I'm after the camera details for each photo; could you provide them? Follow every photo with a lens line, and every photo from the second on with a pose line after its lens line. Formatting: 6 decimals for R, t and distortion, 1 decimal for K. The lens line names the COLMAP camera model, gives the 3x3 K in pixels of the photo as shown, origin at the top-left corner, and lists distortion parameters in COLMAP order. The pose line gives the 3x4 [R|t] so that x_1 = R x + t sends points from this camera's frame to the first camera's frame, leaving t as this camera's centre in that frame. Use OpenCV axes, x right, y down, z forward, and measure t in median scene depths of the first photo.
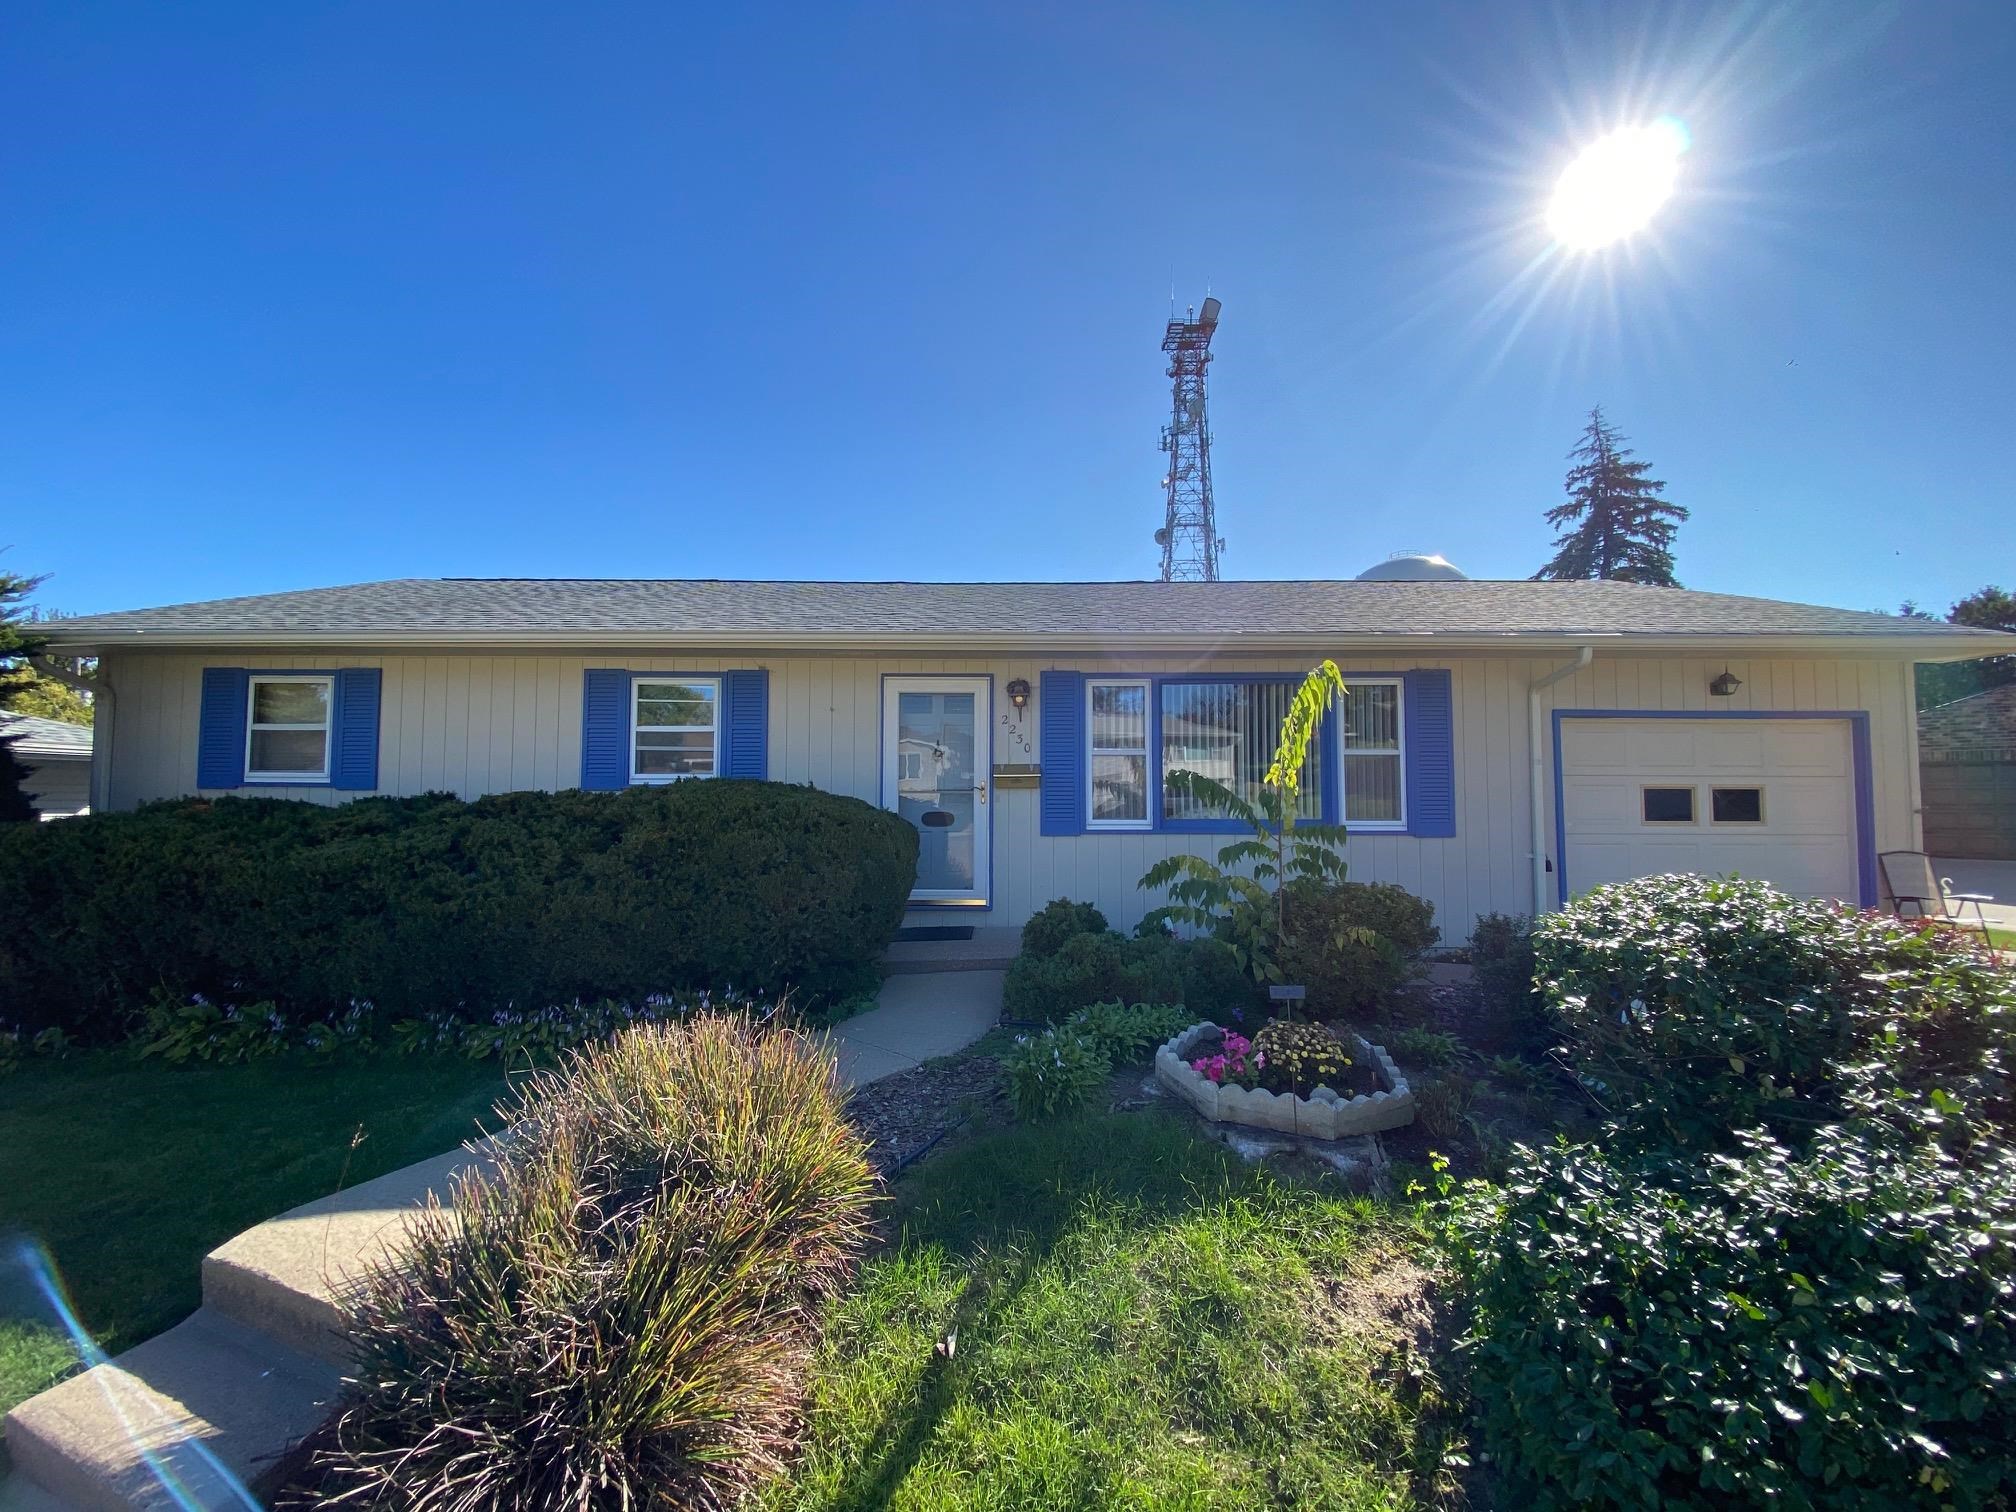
lens RADIAL K [[820.0, 0, 1001.9], [0, 820.0, 748.3], [0, 0, 1]] dist [0.029068, -0.024779]
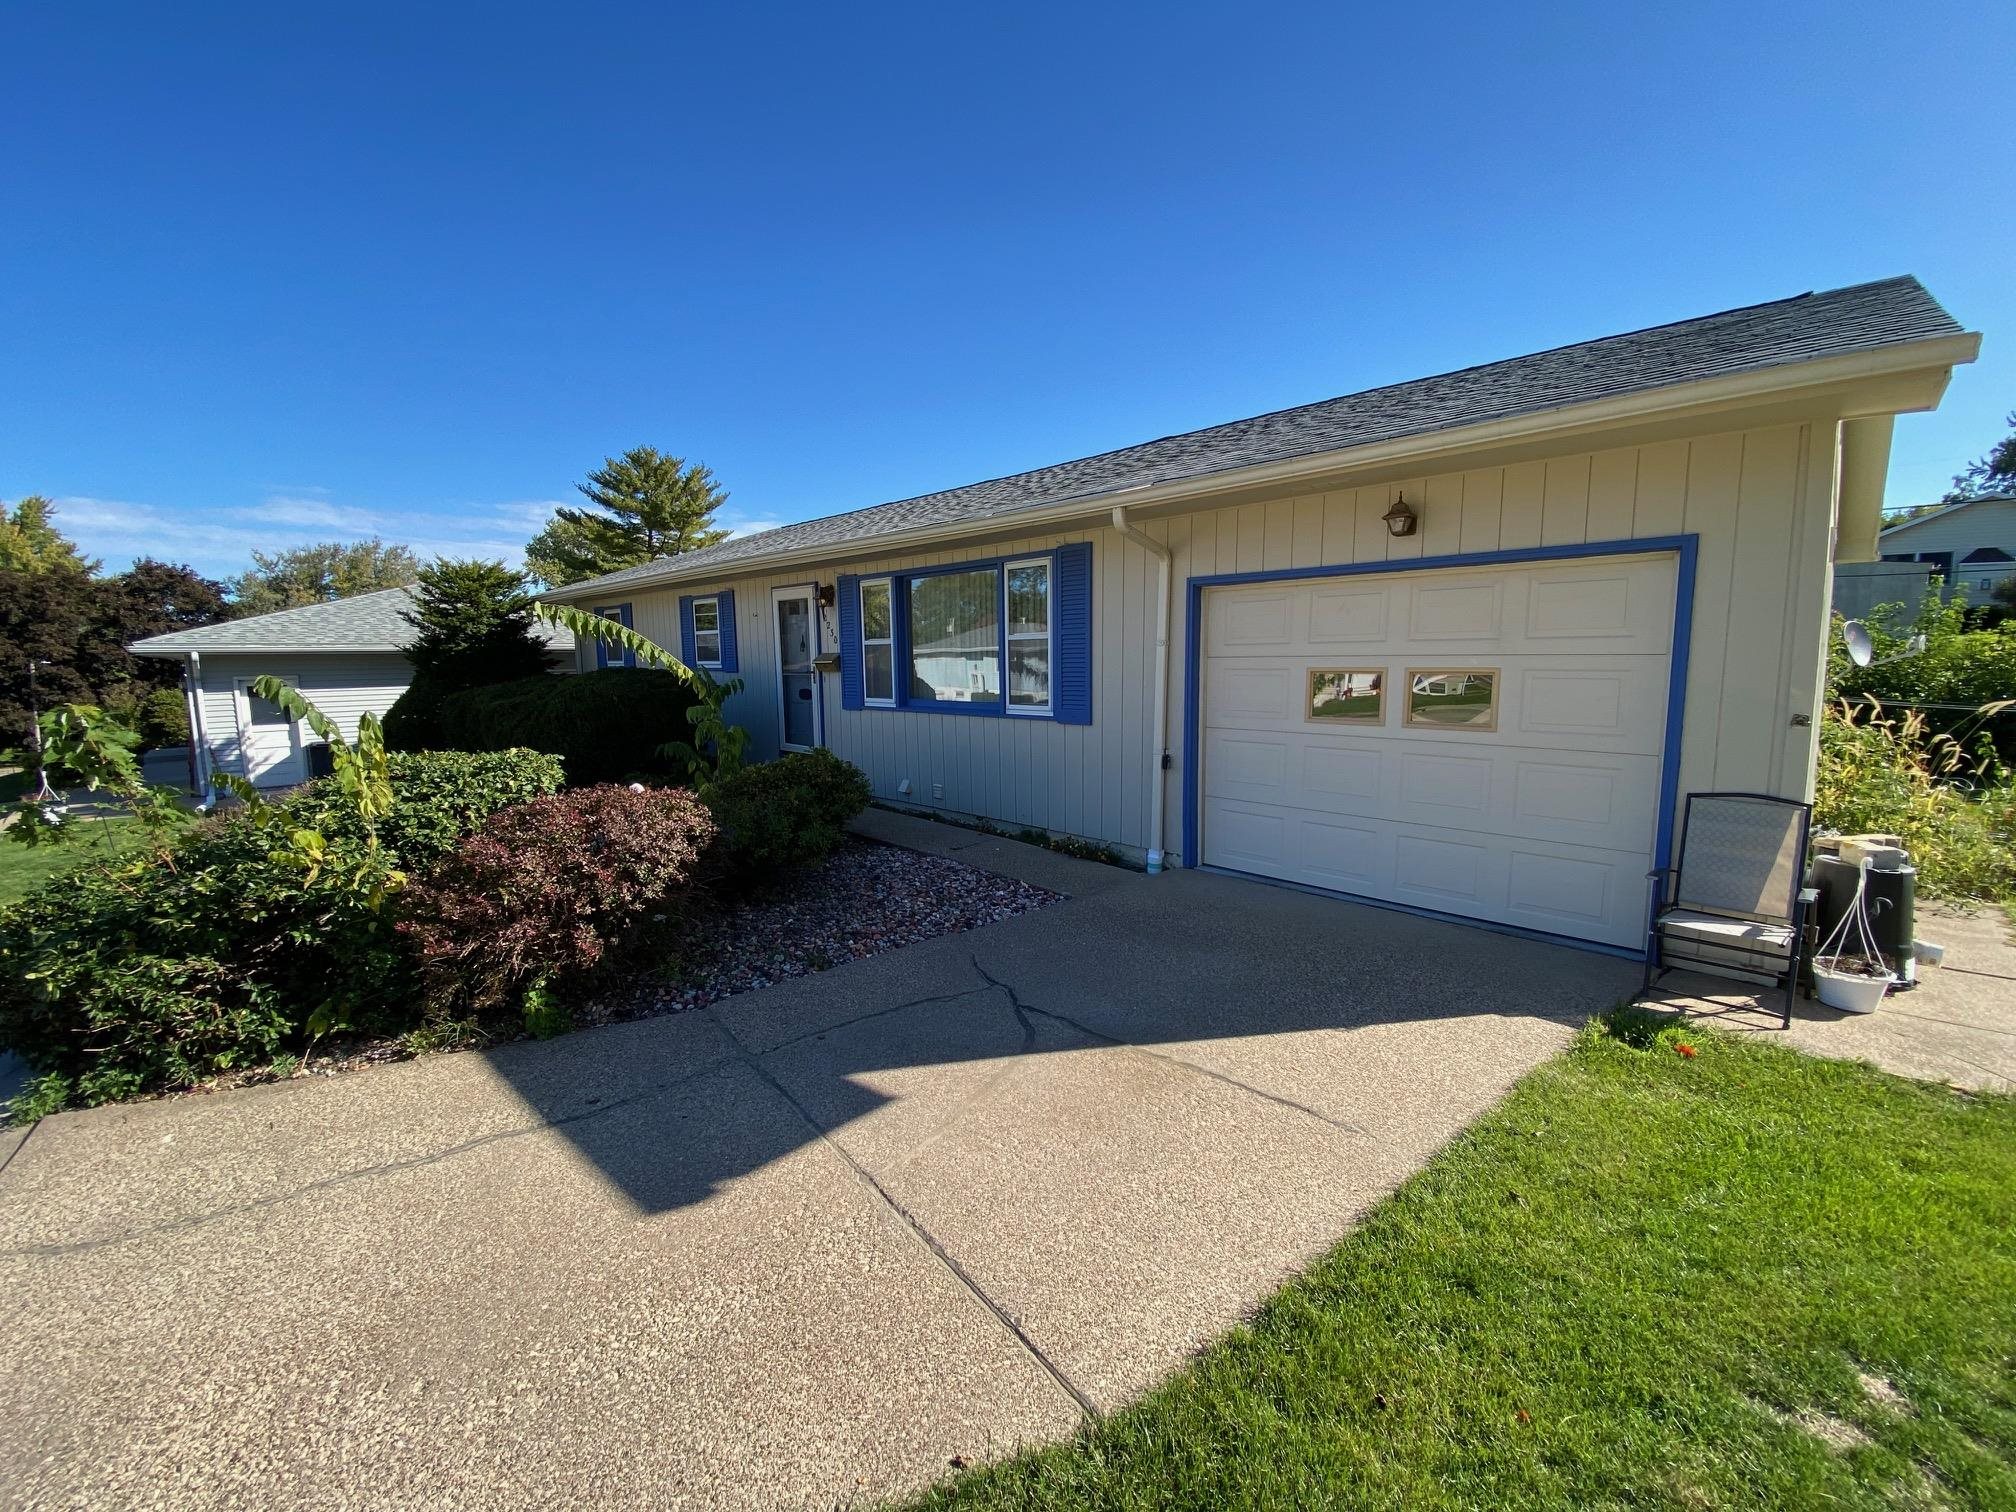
lens RADIAL K [[820.0, 0, 1001.9], [0, 820.0, 748.3], [0, 0, 1]] dist [0.029068, -0.024779]
pose [[0.726076, 0.064290, -0.684602, 1.094874], [0.063751, 0.985037, 0.160116, -0.022650], [0.684652, -0.159901, 0.711114, 0.253552]]
